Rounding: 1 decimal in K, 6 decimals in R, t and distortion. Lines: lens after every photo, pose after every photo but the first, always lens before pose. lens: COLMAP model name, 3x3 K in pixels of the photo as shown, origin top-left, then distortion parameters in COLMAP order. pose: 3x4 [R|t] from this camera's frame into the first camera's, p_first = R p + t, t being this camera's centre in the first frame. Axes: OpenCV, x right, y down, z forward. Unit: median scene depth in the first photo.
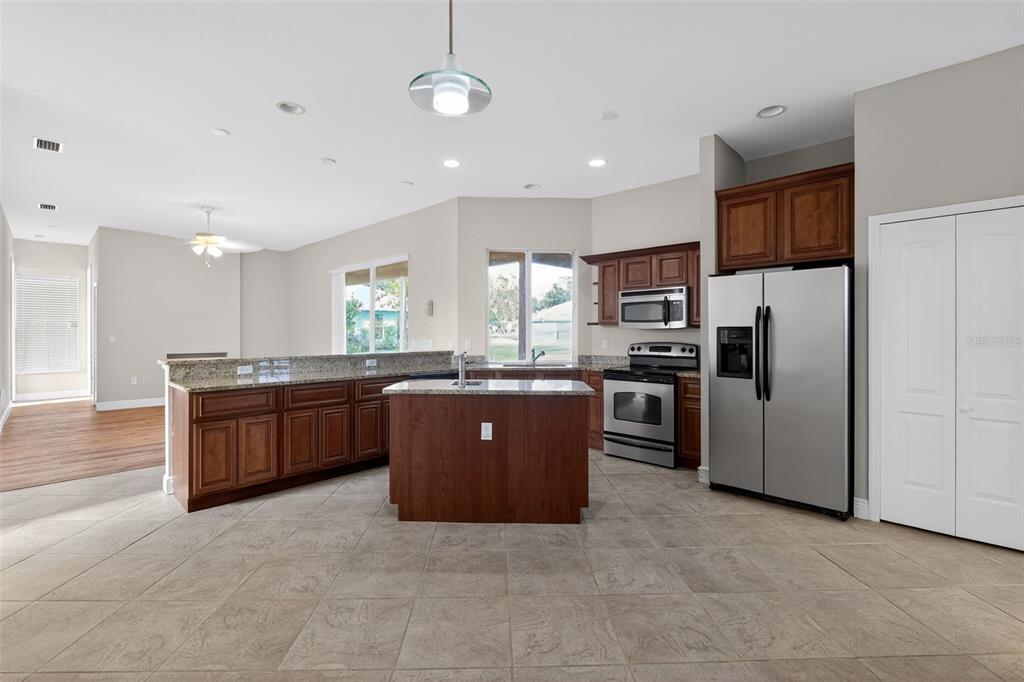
lens RADIAL K [[446.2, 0, 510.2], [0, 446.2, 335.2], [0, 0, 1]] dist [0.001886, -0.000075]
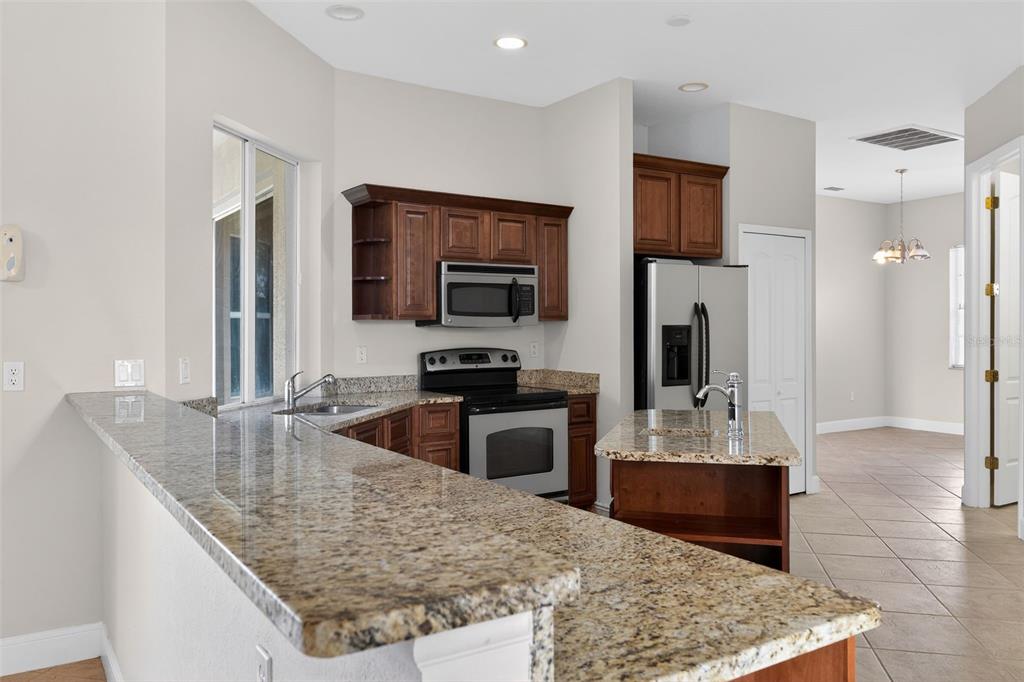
lens RADIAL K [[786.0, 0, 508.1], [0, 786.0, 331.9], [0, 0, 1]] dist [0.004497, -0.003995]
pose [[0.241068, -0.004378, 0.970498, -0.946077], [0.009809, 0.999950, 0.002075, -0.011553], [-0.970459, 0.009020, 0.241098, 0.886490]]
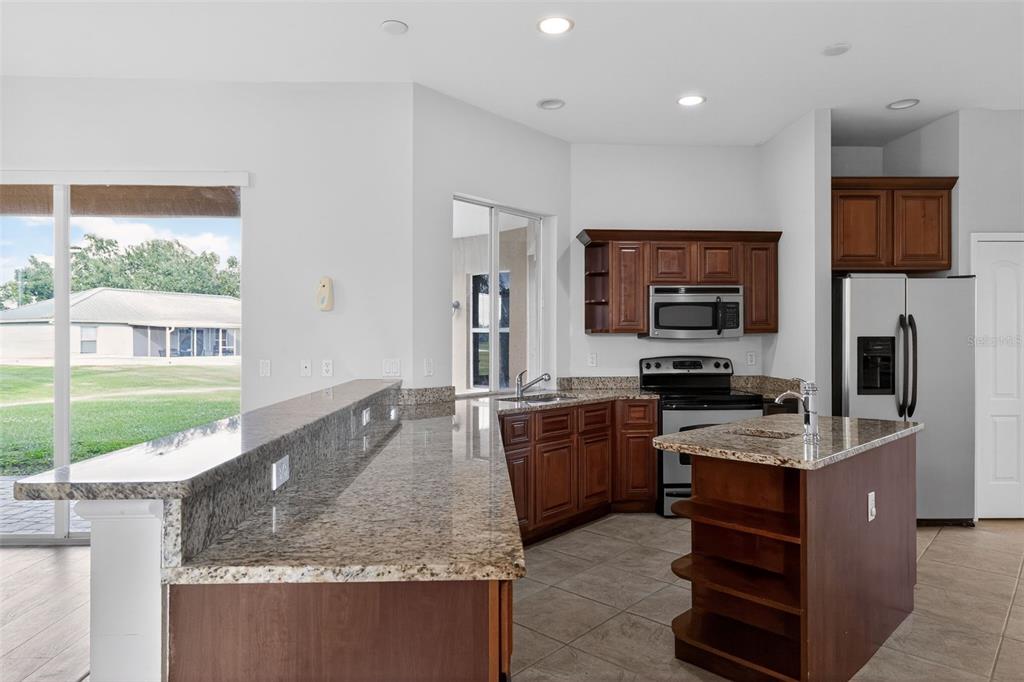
lens RADIAL K [[625.4, 0, 506.3], [0, 625.4, 343.5], [0, 0, 1]] dist [0.001704, -0.000414]
pose [[0.706588, -0.002926, 0.707619, -0.823607], [0.006020, 0.999980, -0.001876, -0.007097], [-0.707599, 0.005585, 0.706592, 0.600527]]
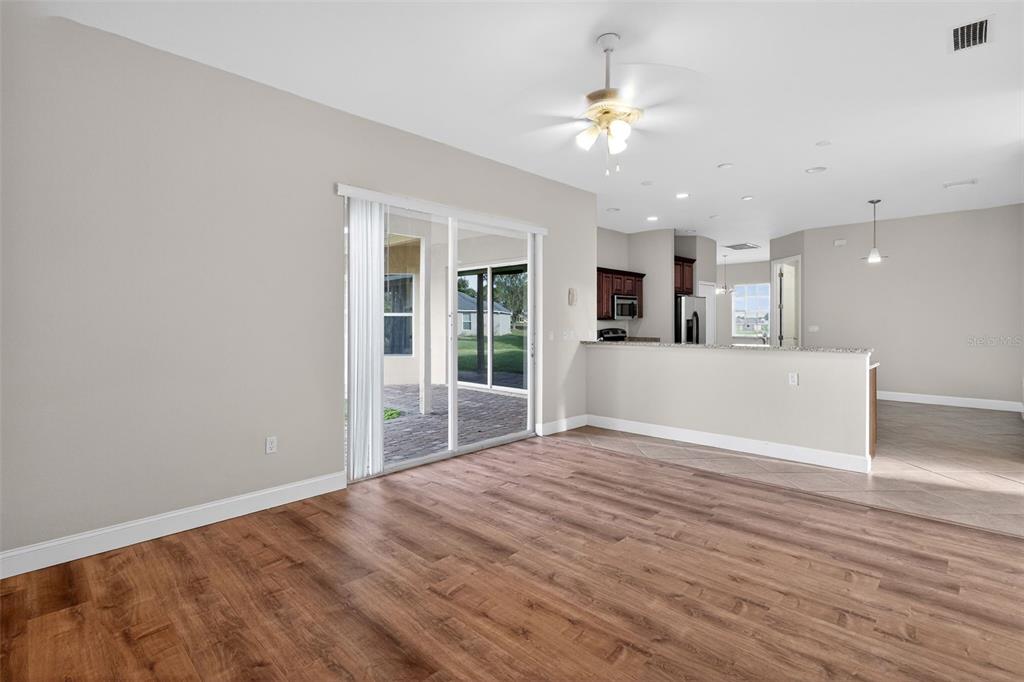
lens RADIAL K [[487.7, 0, 502.2], [0, 487.7, 327.0], [0, 0, 1]] dist [0.003698, -0.000226]
pose [[0.024816, -0.009162, 0.999650, -1.892002], [0.010494, 0.999905, 0.008904, -0.010988], [-0.999637, 0.010270, 0.024910, 1.772270]]
